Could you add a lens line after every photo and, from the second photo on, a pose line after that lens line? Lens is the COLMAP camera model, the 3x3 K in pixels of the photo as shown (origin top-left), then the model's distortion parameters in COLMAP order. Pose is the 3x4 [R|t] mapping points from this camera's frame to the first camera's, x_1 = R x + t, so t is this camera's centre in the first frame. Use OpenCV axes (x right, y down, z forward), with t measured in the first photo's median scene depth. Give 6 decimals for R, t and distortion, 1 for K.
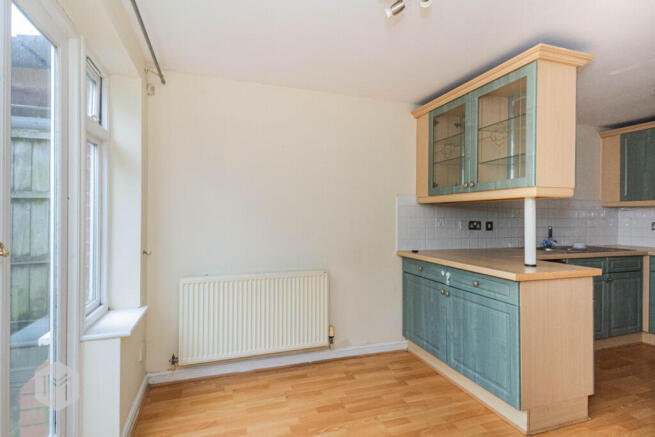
lens RADIAL K [[330.7, 0, 324.3], [0, 330.7, 217.3], [0, 0, 1]] dist [0.011872, -0.004198]
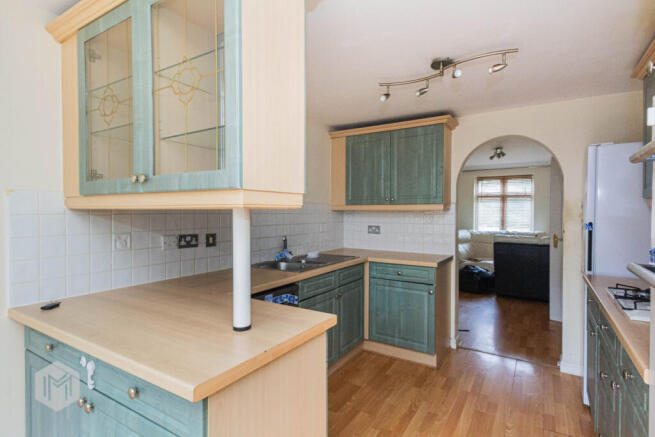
lens RADIAL K [[330.7, 0, 327.9], [0, 330.7, 218.2], [0, 0, 1]] dist [0.011872, -0.004198]
pose [[0.767959, -0.016512, 0.640286, 0.263572], [0.002421, 0.999735, 0.022877, -0.038167], [-0.640494, -0.016018, 0.767796, 0.334630]]
